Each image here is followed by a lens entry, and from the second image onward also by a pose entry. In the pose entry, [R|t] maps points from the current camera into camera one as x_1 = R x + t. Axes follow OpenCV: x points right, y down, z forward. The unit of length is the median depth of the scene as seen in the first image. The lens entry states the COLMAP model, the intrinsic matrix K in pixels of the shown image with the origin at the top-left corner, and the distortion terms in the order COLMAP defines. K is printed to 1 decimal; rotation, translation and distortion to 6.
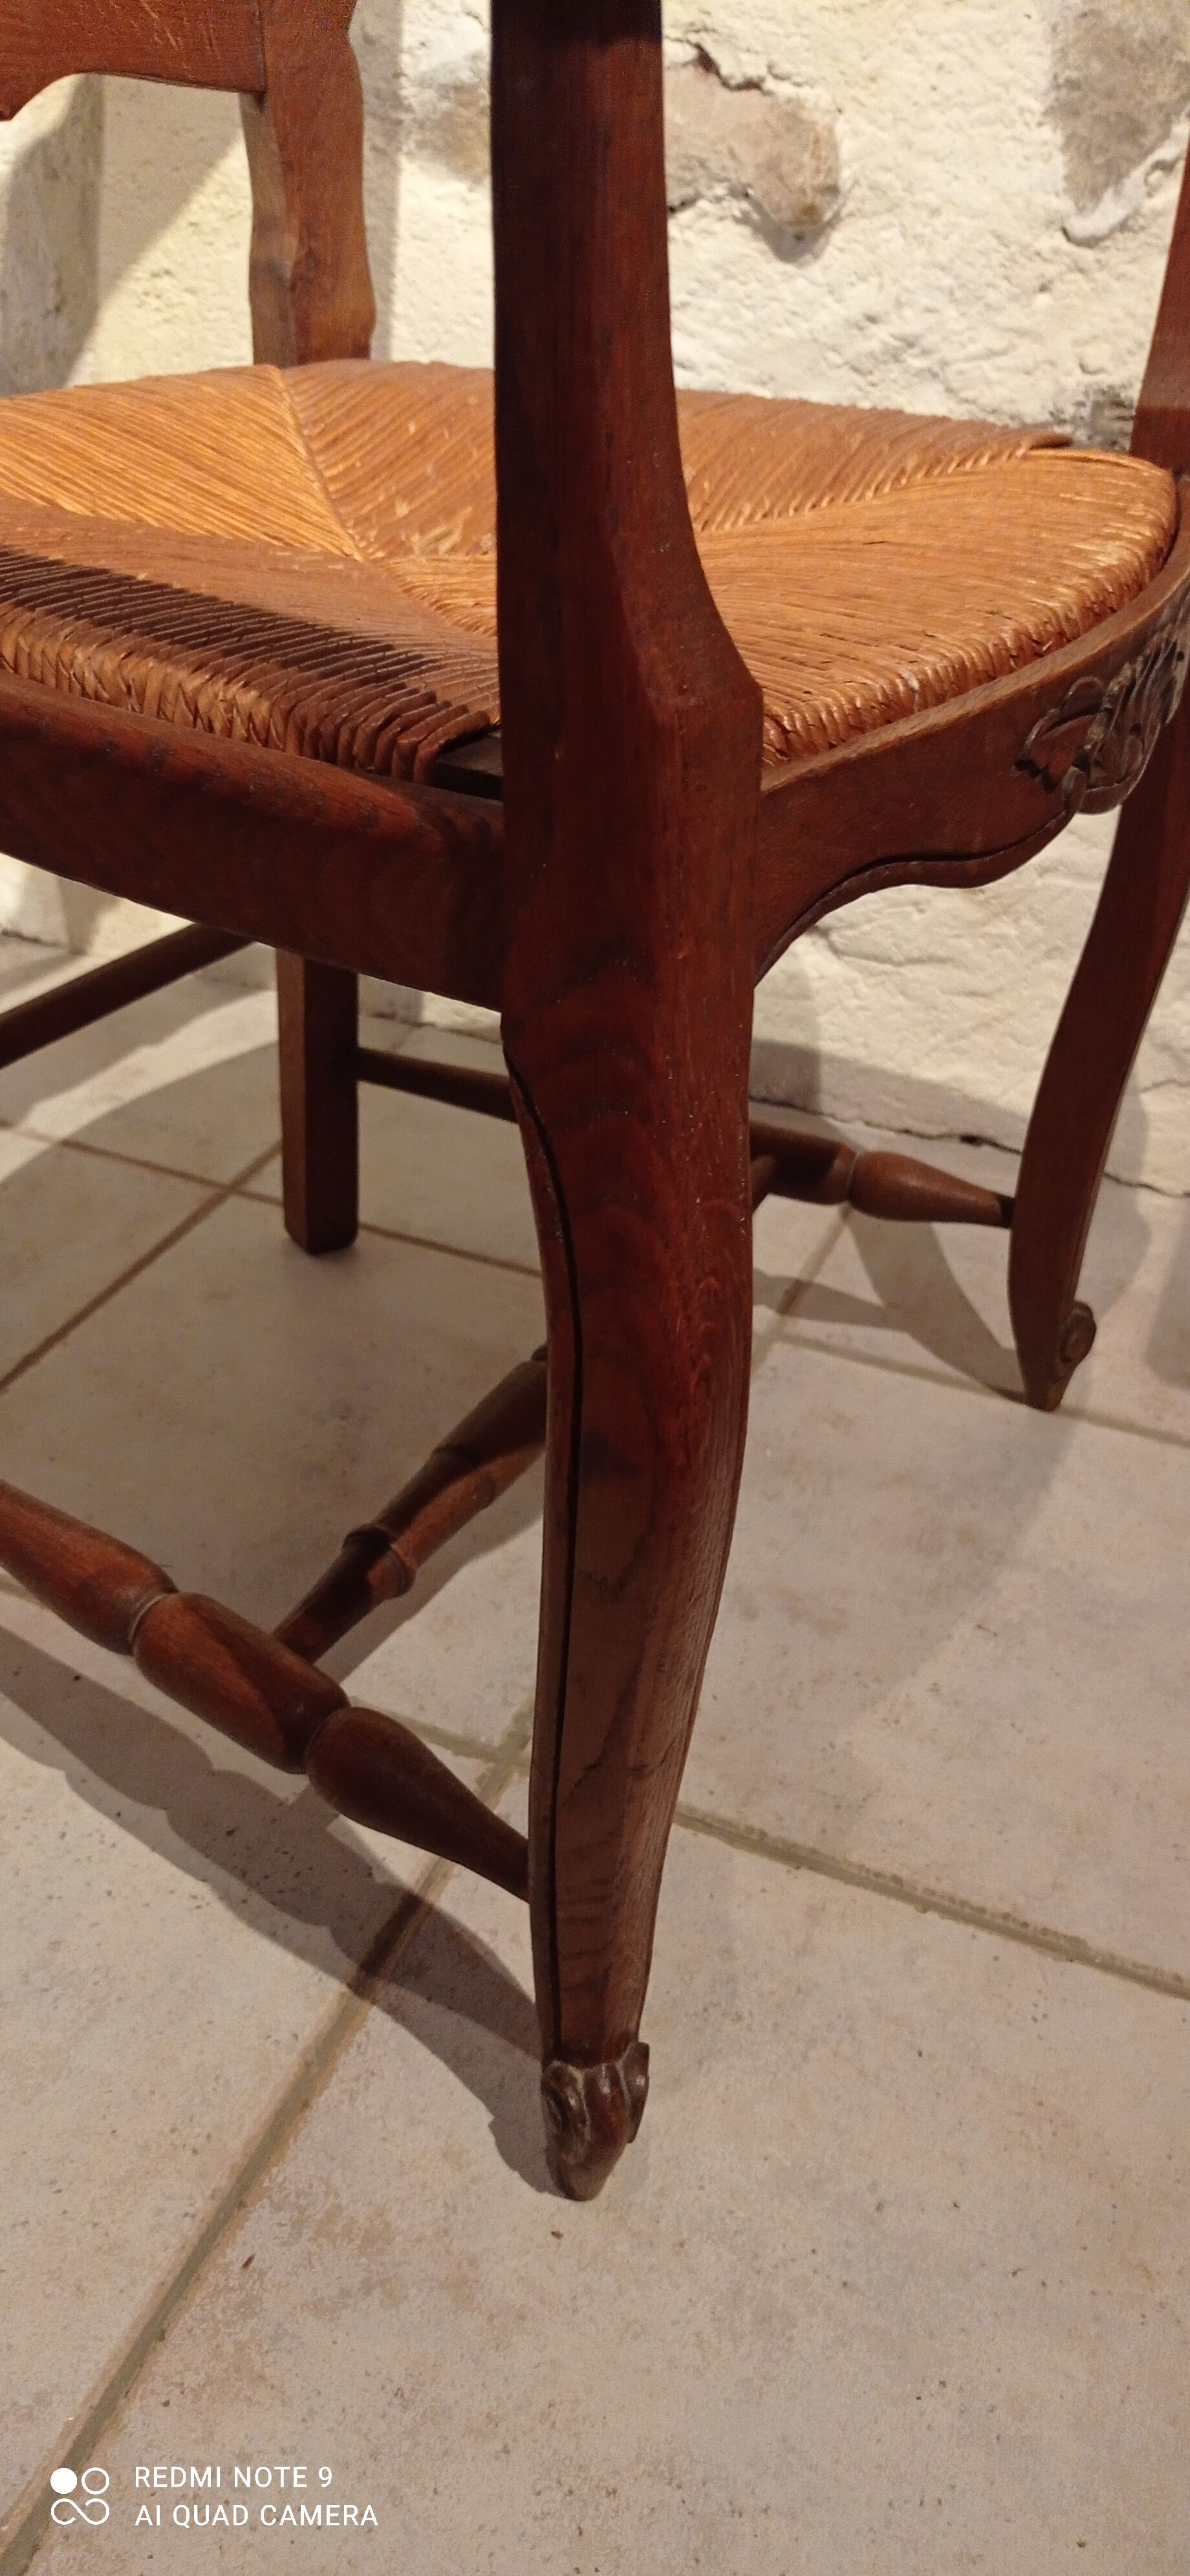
lens RADIAL K [[1928.9, 0, 593.3], [0, 1928.9, 1315.0], [0, 0, 1]] dist [0.028319, -0.033724]
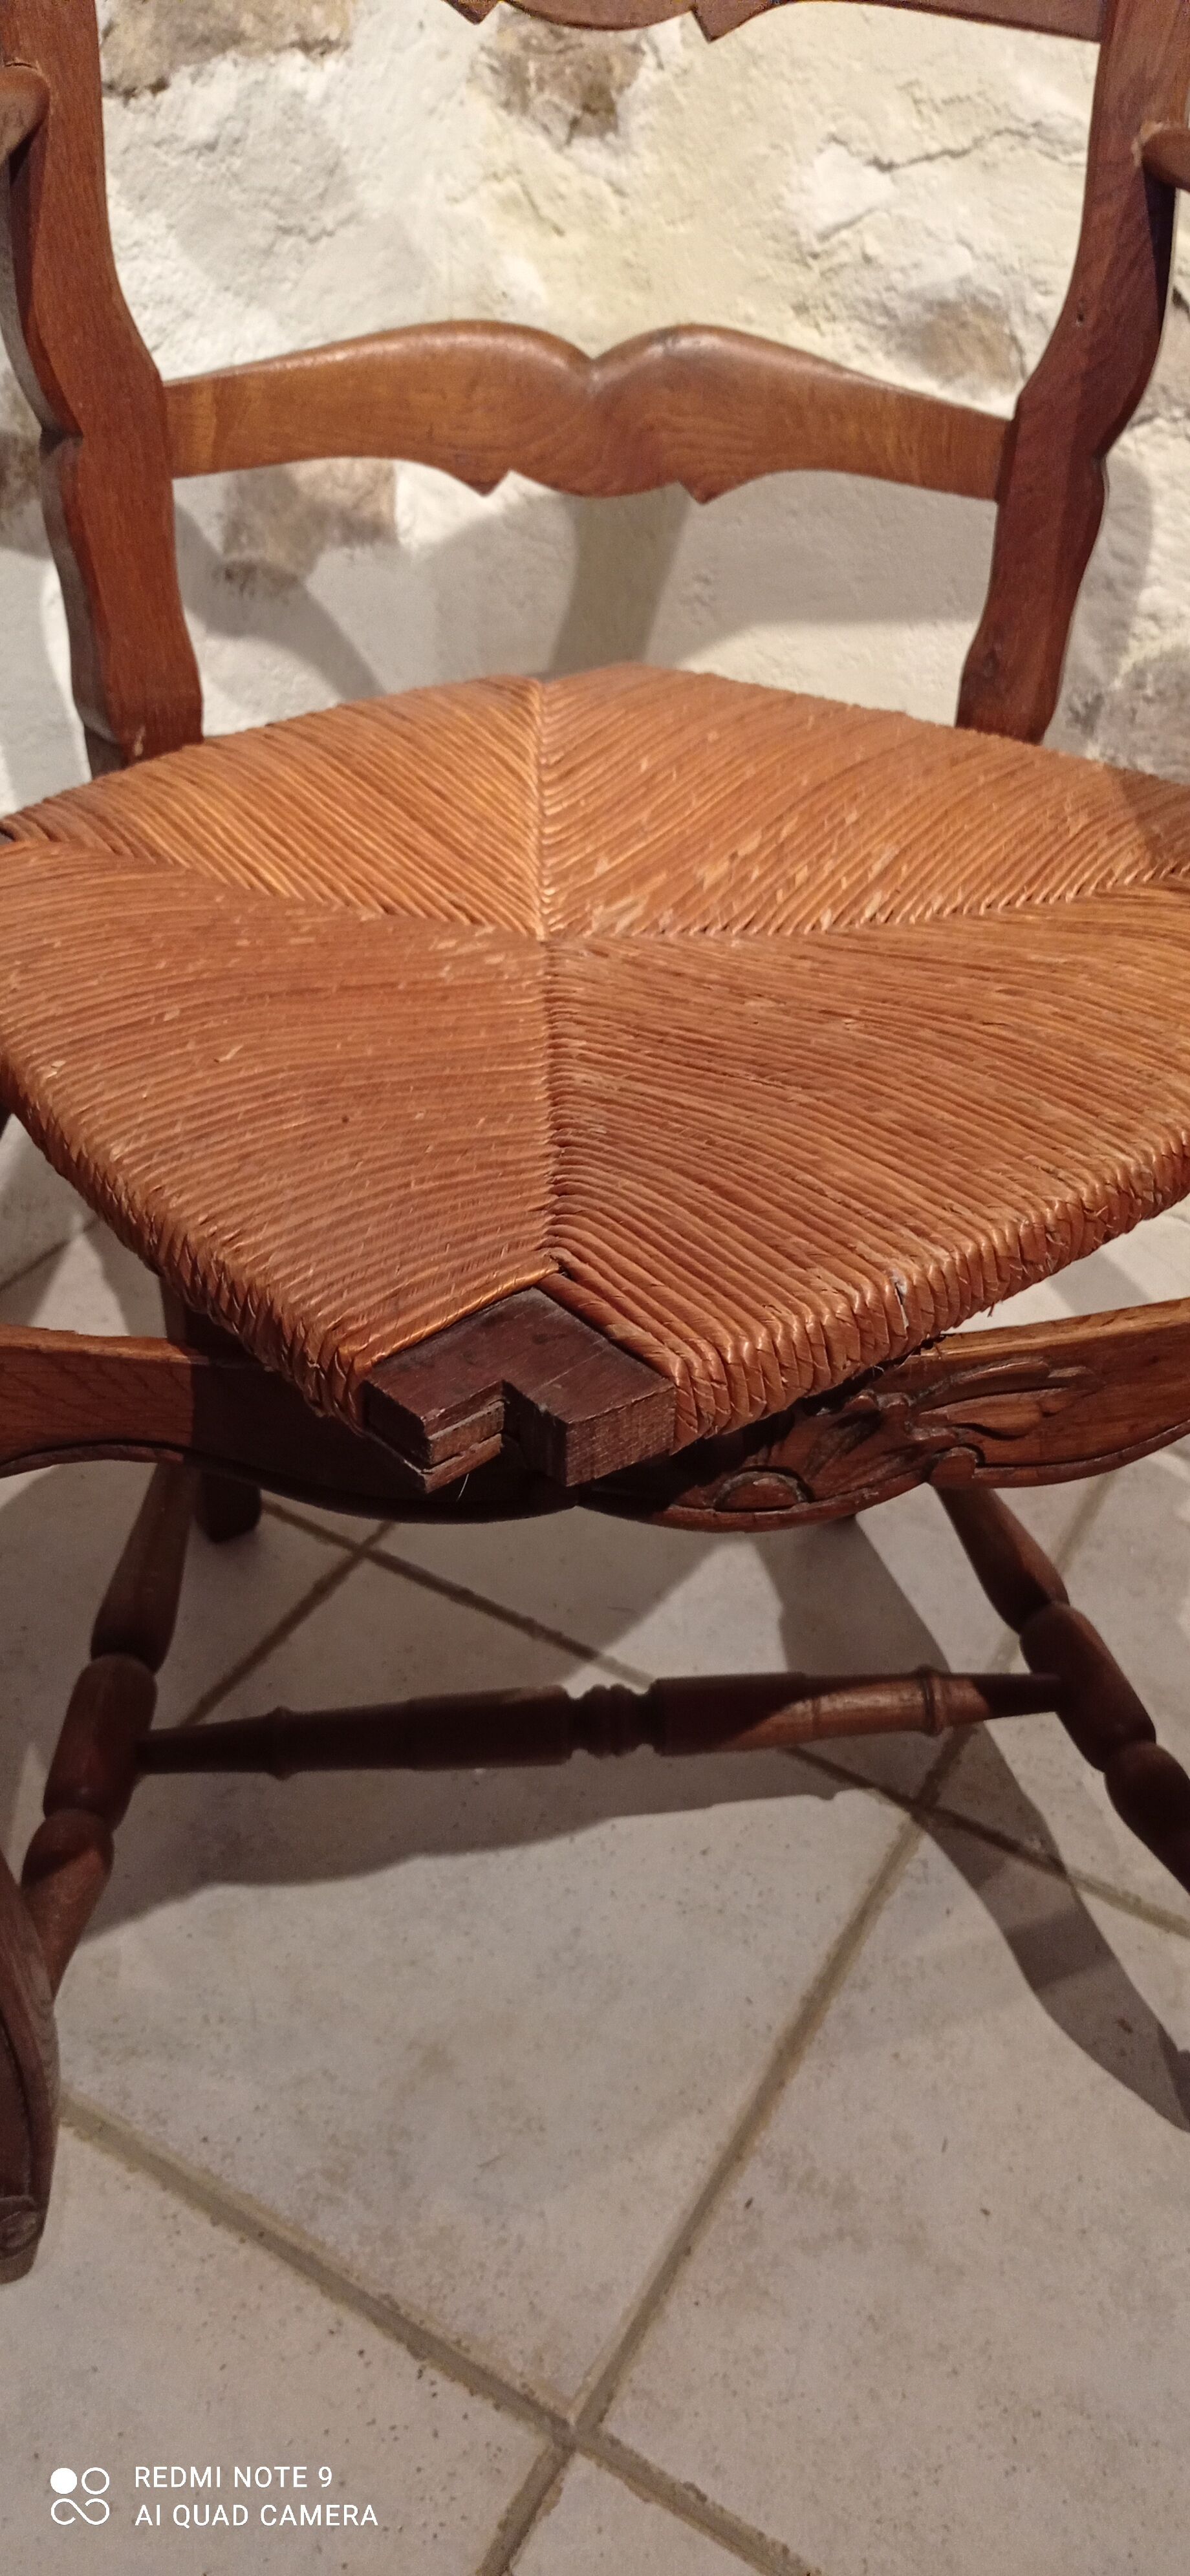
lens RADIAL K [[1928.9, 0, 587.1], [0, 1928.9, 1314.2], [0, 0, 1]] dist [0.028319, -0.033724]
pose [[0.991808, 0.078512, -0.100758, -0.168456], [-0.073013, 0.995692, 0.057155, -0.148302], [0.104812, -0.049330, 0.993268, -0.237226]]
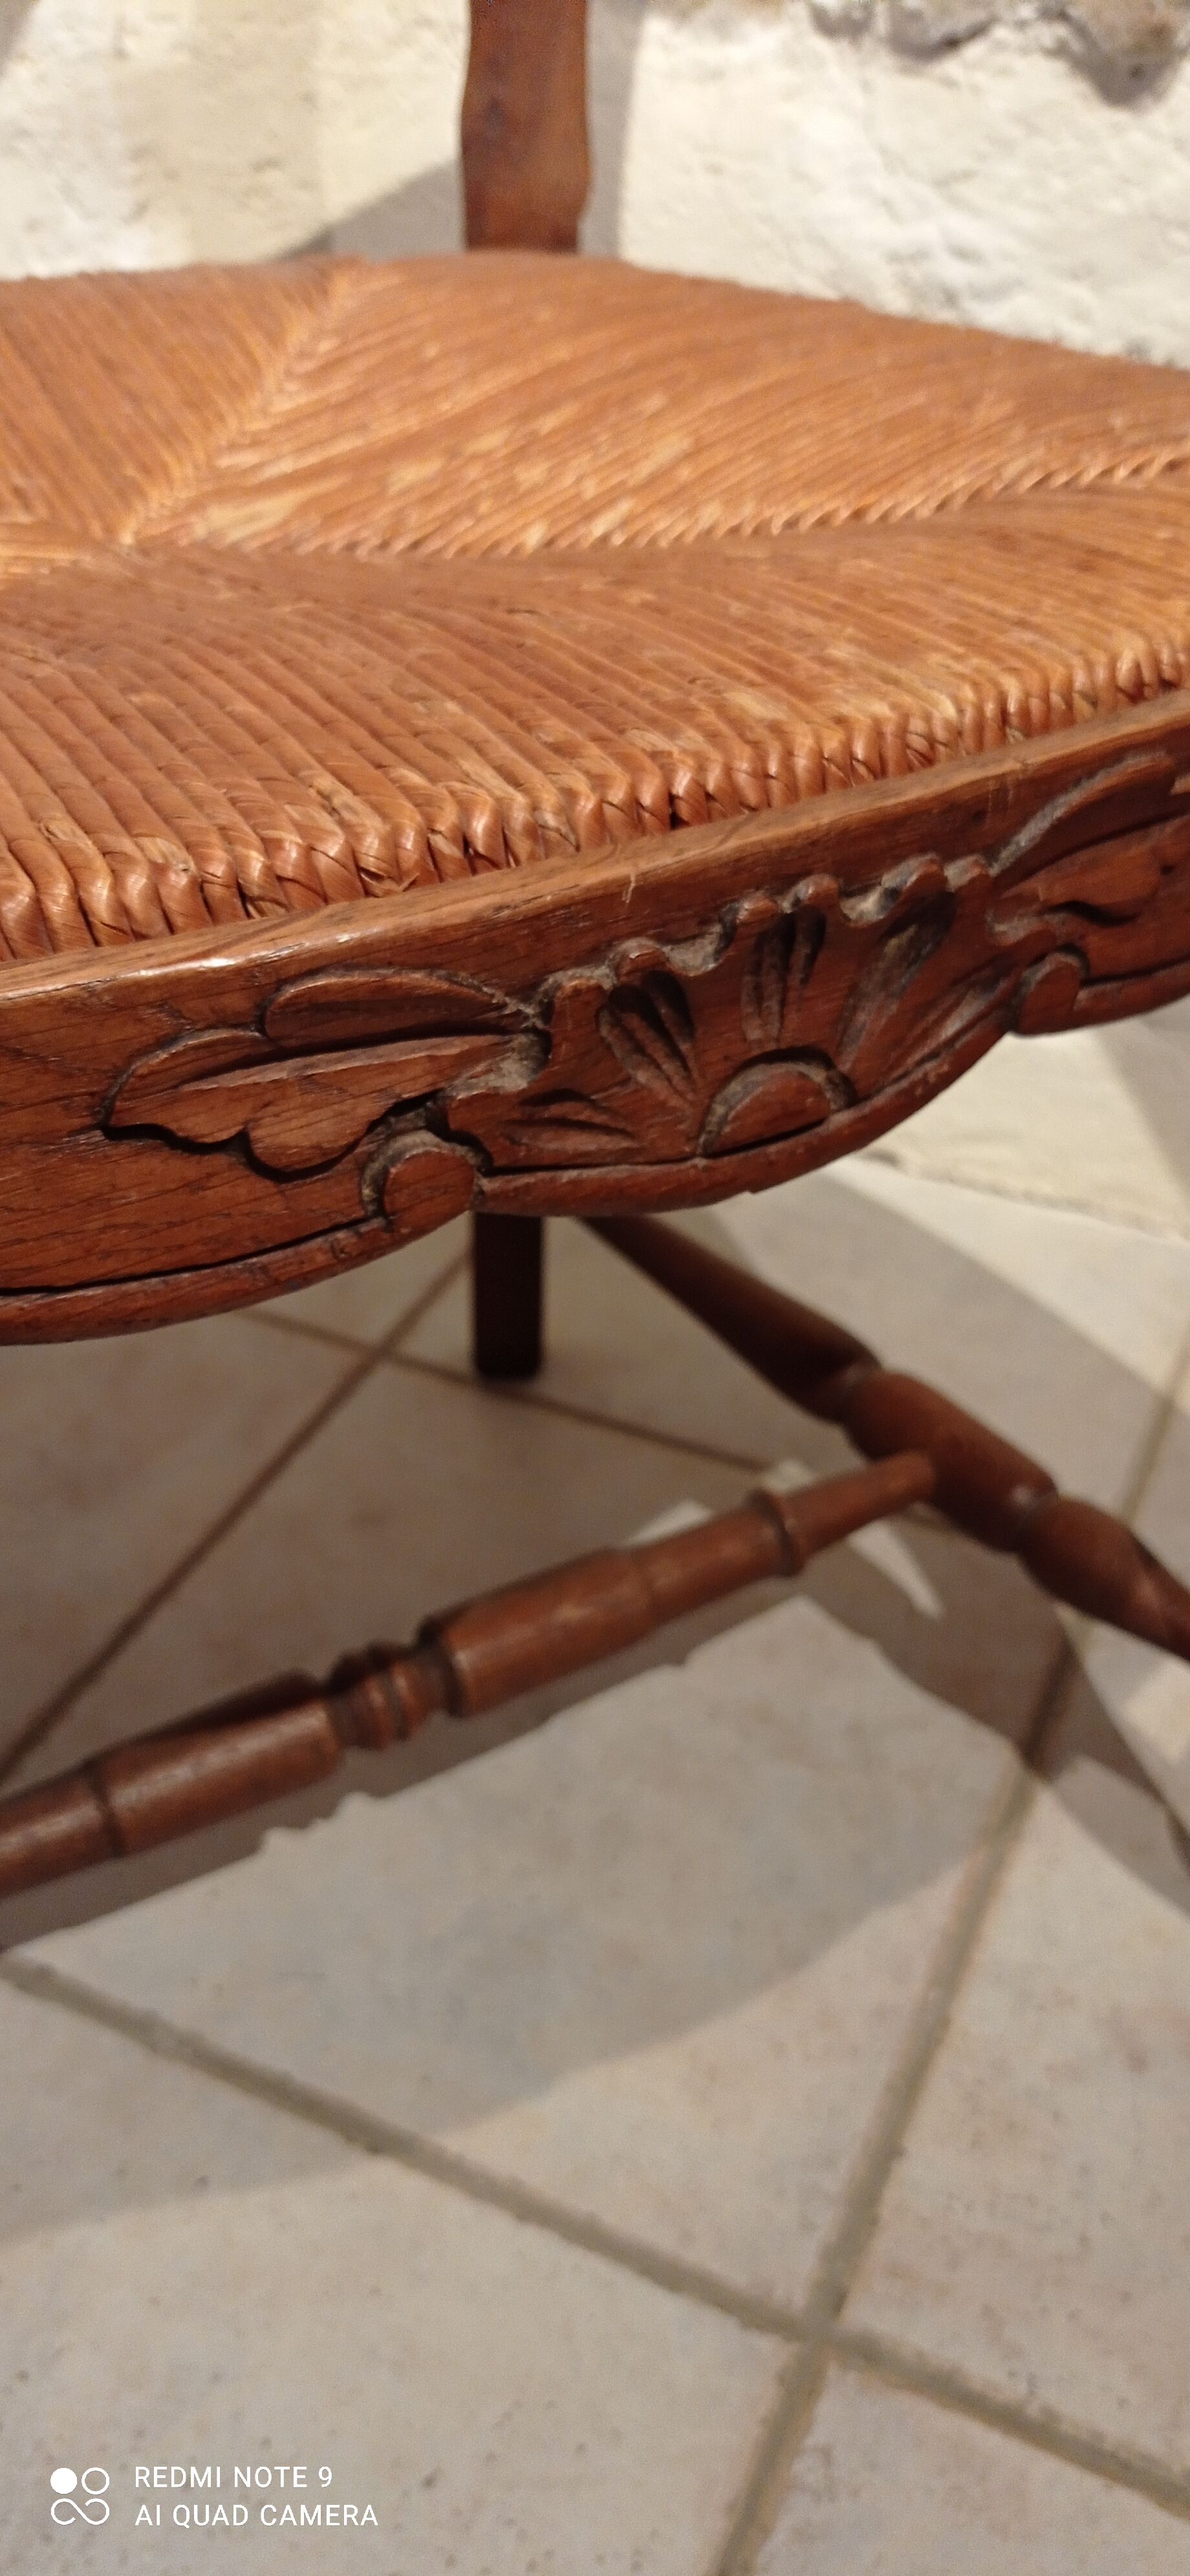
lens RADIAL K [[1928.9, 0, 592.6], [0, 1928.9, 1321.1], [0, 0, 1]] dist [0.028319, -0.033724]
pose [[0.998193, -0.012079, -0.058866, -0.086154], [0.014915, 0.998737, 0.047987, -0.181702], [0.058212, -0.048778, 0.997112, 0.346756]]
